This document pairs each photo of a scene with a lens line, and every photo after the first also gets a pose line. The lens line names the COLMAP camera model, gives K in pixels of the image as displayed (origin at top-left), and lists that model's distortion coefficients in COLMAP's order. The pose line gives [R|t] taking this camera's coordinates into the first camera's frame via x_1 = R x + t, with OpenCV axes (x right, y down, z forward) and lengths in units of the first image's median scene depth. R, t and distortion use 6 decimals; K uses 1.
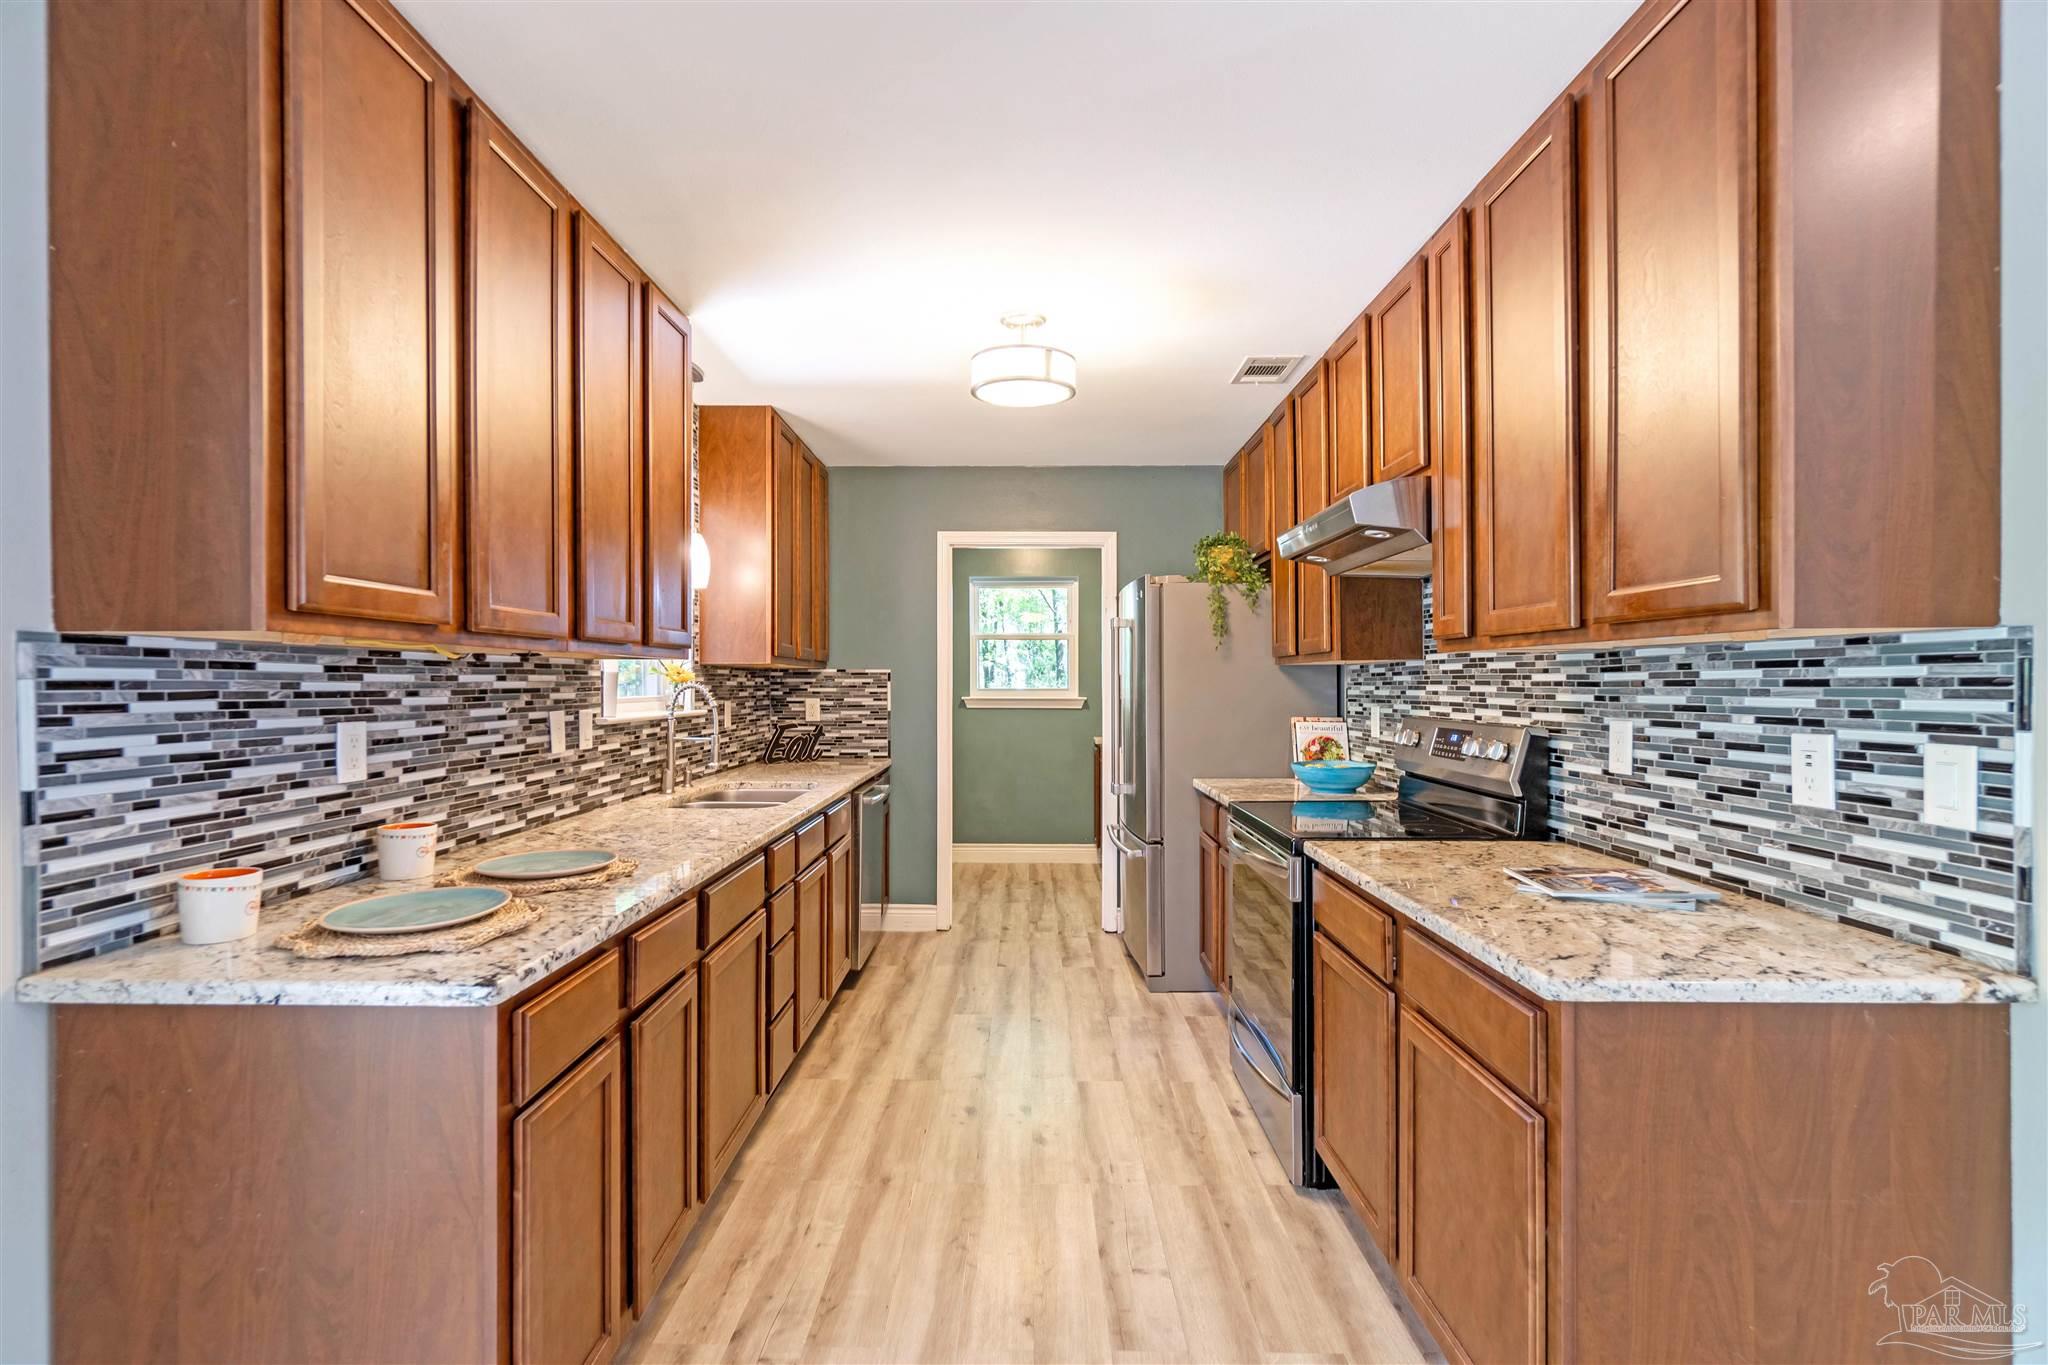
lens RADIAL K [[909.4, 0, 1018.5], [0, 909.4, 683.8], [0, 0, 1]] dist [-0.001953, -0.000112]
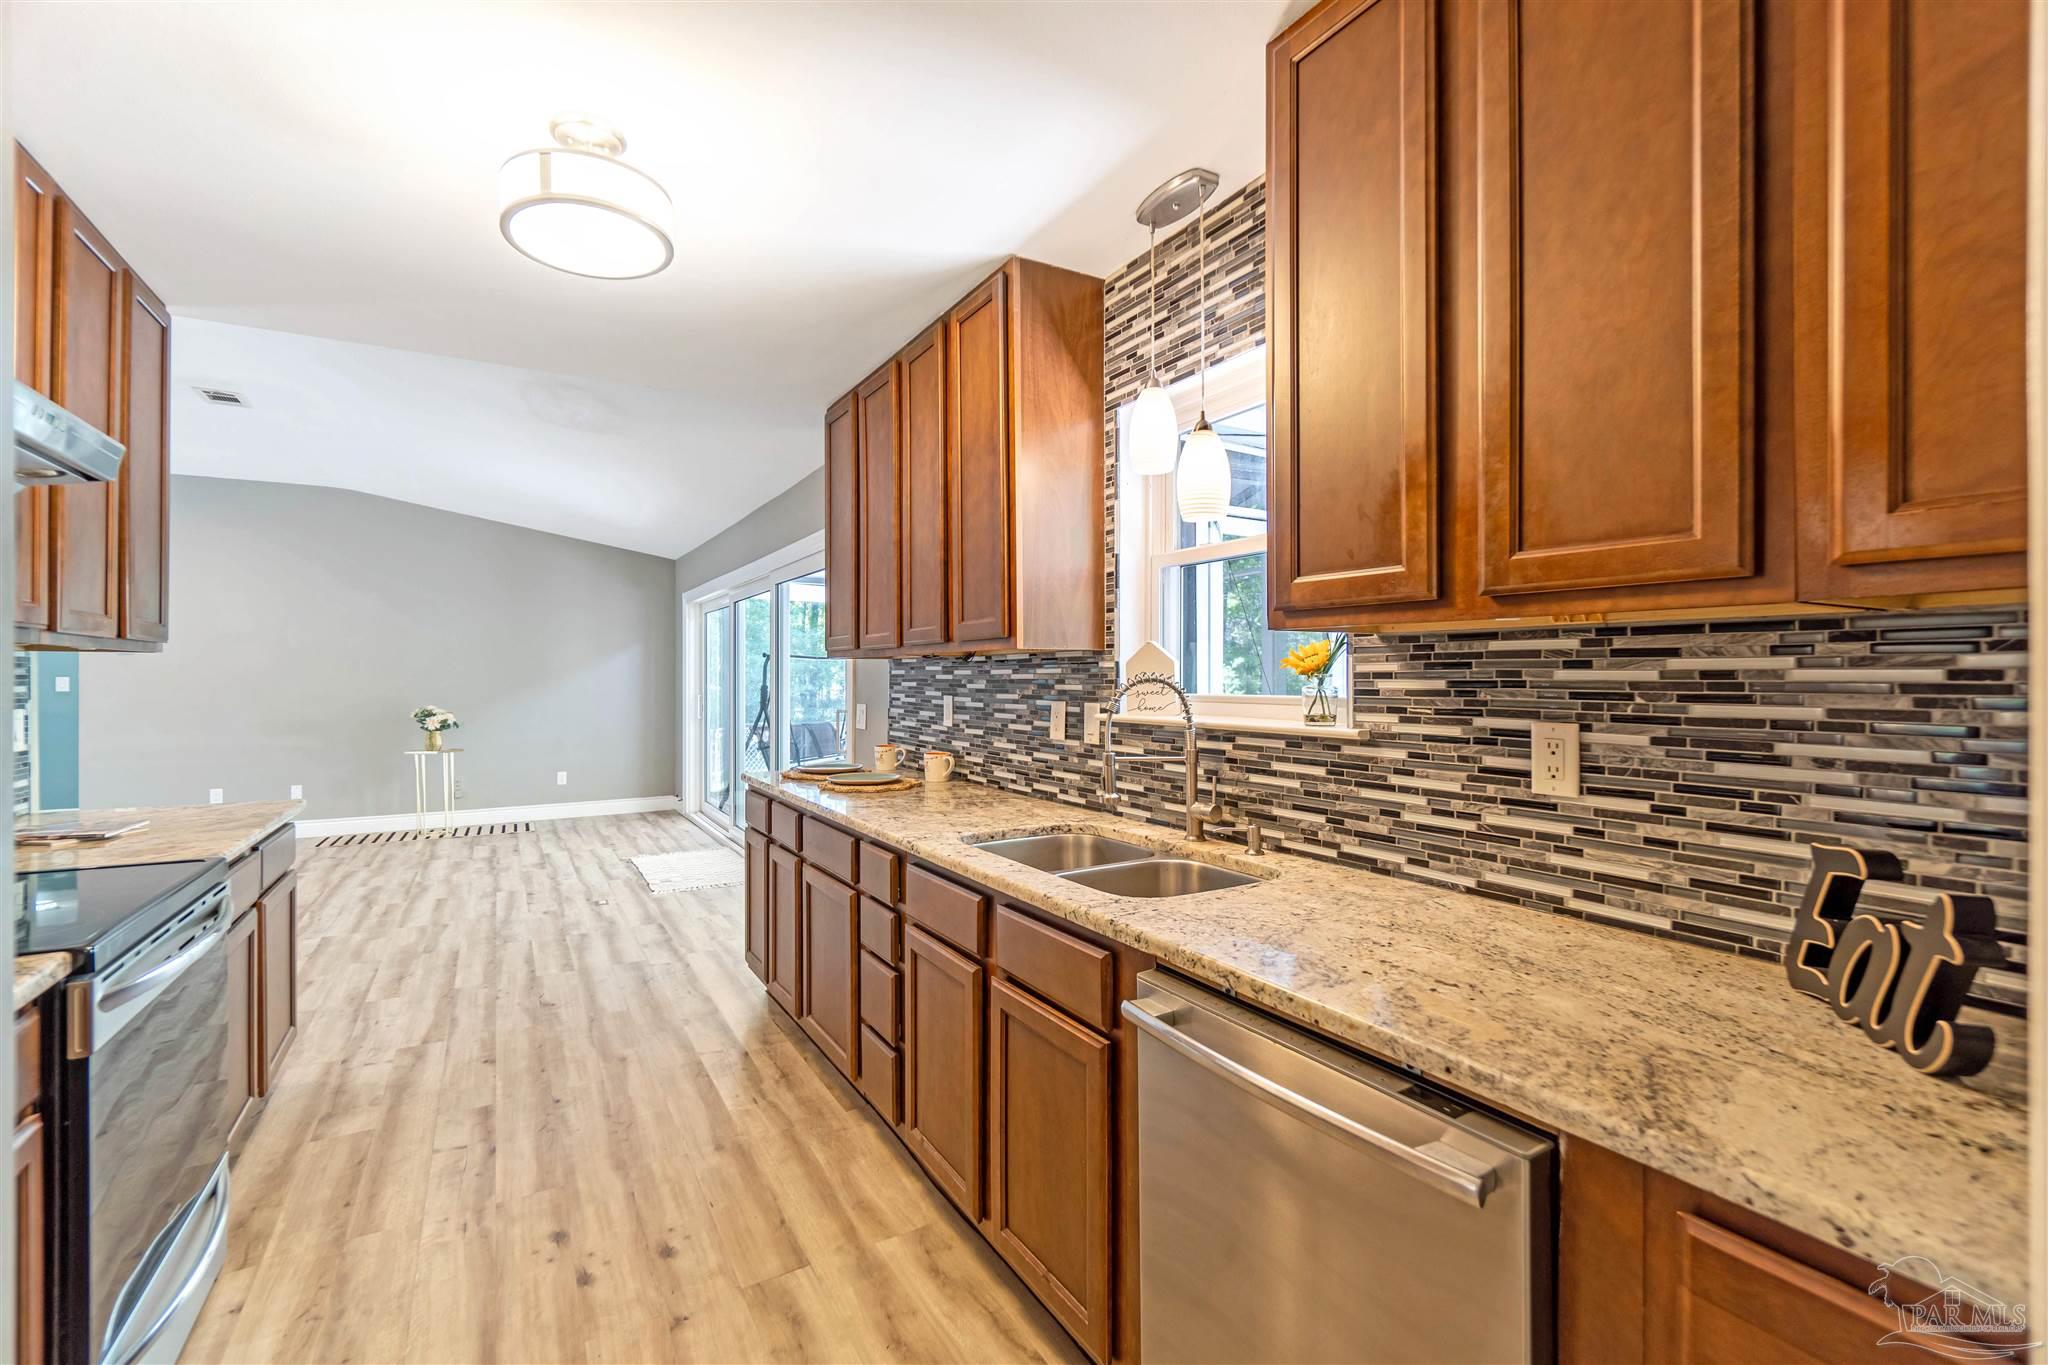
lens RADIAL K [[880.8, 0, 1016.3], [0, 880.8, 679.8], [0, 0, 1]] dist [-0.005718, 0.000928]
pose [[-0.858628, 0.001317, -0.512598, 0.082961], [-0.001054, 0.999990, 0.004334, 0.000159], [0.512598, 0.004261, -0.858618, 2.118376]]
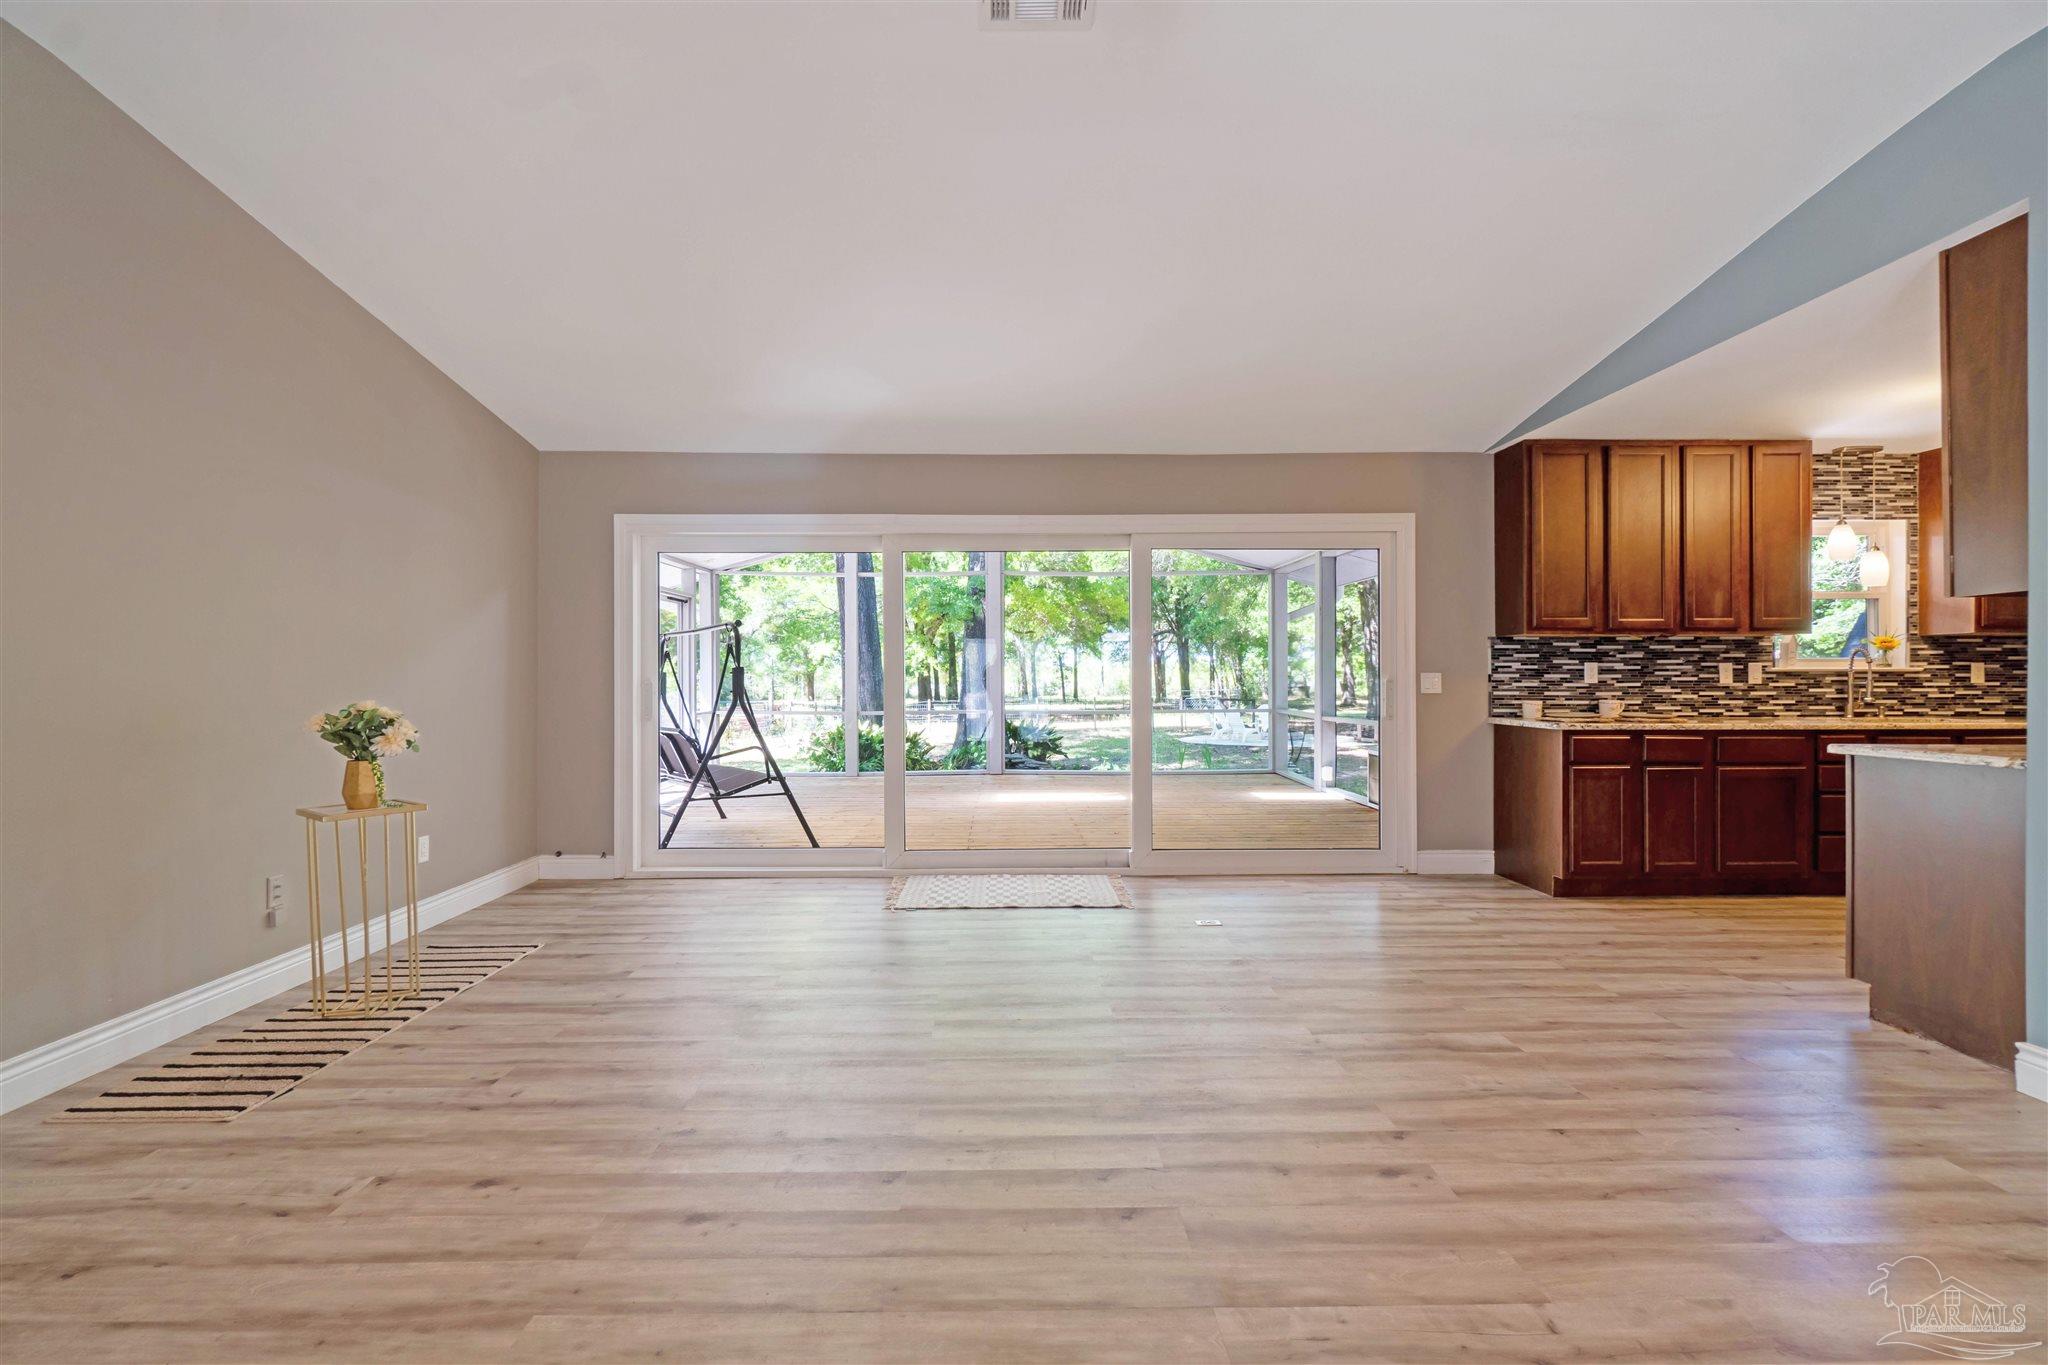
lens RADIAL K [[880.8, 0, 1016.3], [0, 880.8, 679.8], [0, 0, 1]] dist [-0.005718, 0.000928]
pose [[0.018700, 0.000036, -0.999825, 1.601402], [0.000138, 1.000000, 0.000038, 0.076259], [0.999825, -0.000139, 0.018700, -0.696309]]
